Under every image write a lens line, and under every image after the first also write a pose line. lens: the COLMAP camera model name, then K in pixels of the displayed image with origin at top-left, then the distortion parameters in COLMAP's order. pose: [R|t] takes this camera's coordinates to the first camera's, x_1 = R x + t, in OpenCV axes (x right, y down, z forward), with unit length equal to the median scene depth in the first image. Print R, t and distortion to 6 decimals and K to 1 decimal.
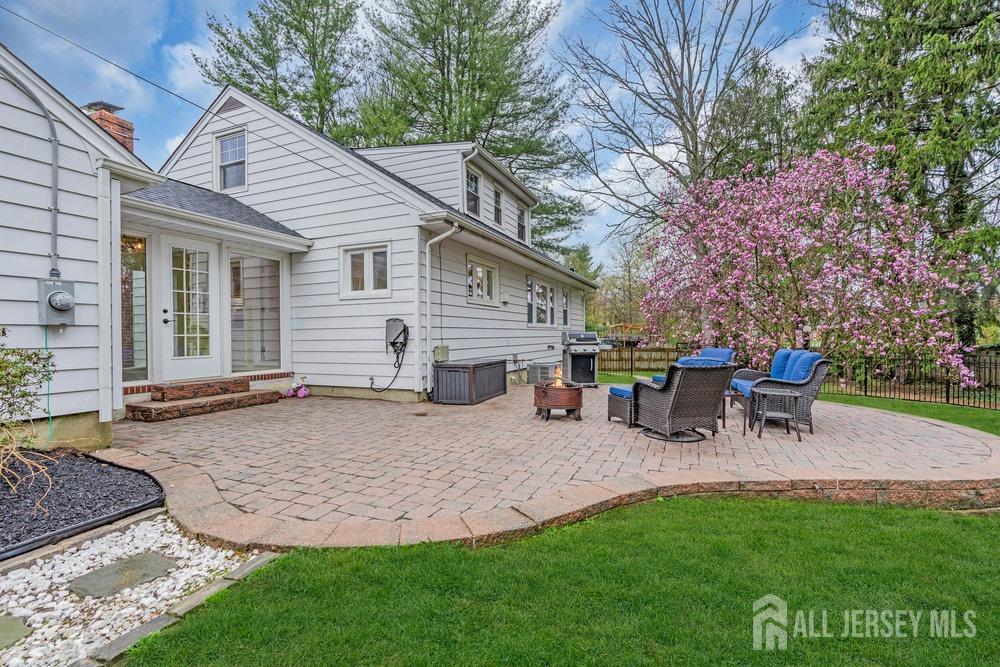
lens RADIAL K [[452.4, 0, 498.2], [0, 452.4, 336.8], [0, 0, 1]] dist [-0.008327, 0.001103]
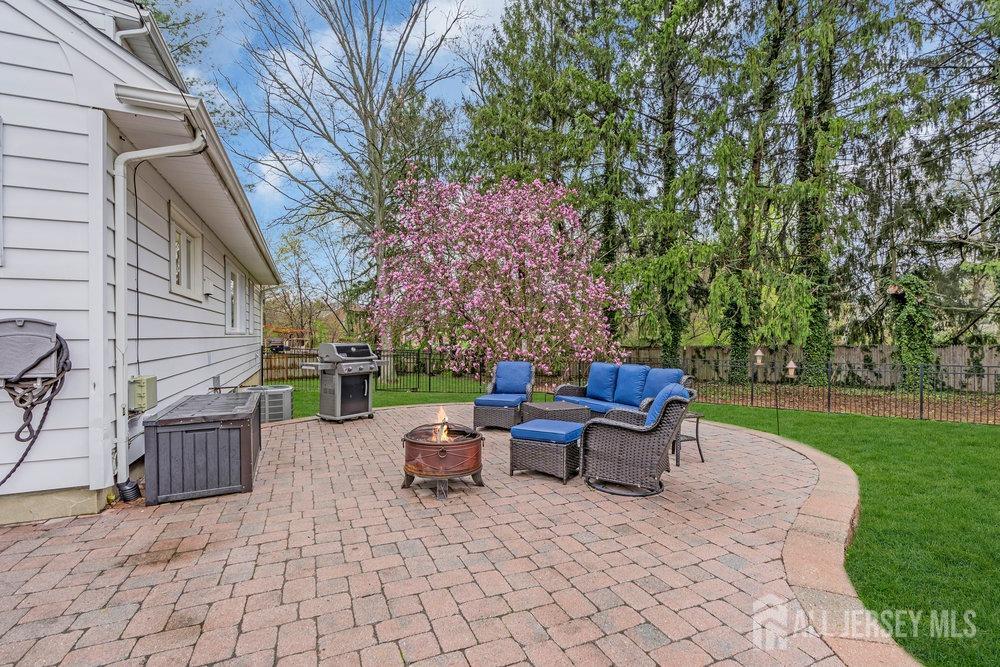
lens RADIAL K [[452.4, 0, 502.6], [0, 452.4, 337.3], [0, 0, 1]] dist [-0.008327, 0.001103]
pose [[0.685668, 0.003665, 0.727905, -0.223451], [-0.002153, 0.999993, -0.003008, -0.024347], [-0.727911, 0.000495, 0.685671, 0.410847]]
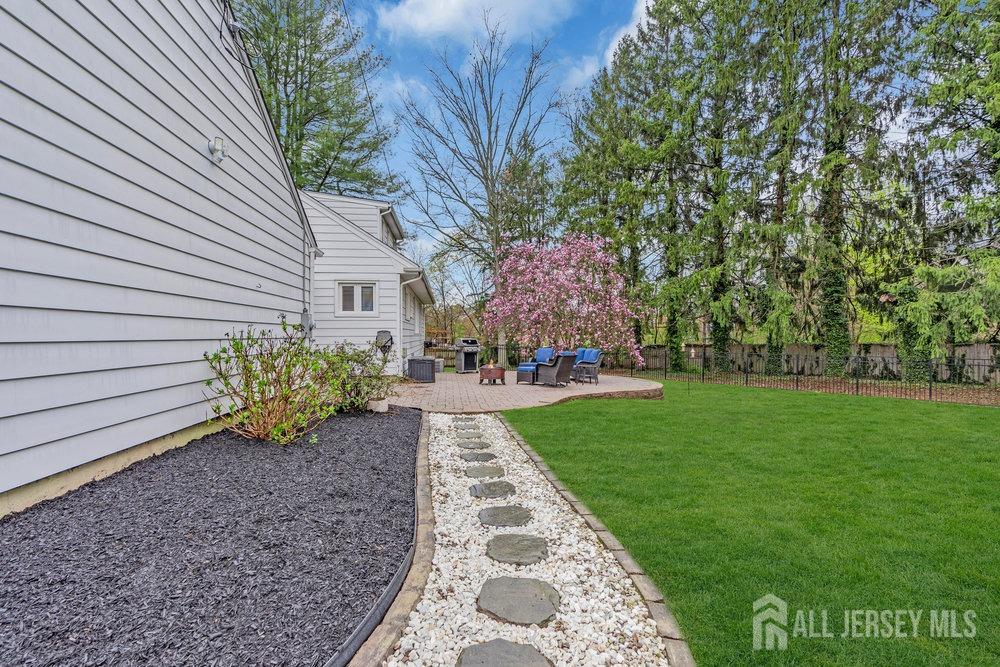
lens RADIAL K [[452.4, 0, 502.5], [0, 452.4, 332.4], [0, 0, 1]] dist [-0.008327, 0.001103]
pose [[0.864727, 0.009990, 0.502143, -0.657986], [-0.004494, 0.999916, -0.012153, -0.017032], [-0.502222, 0.008252, 0.864699, -0.572920]]
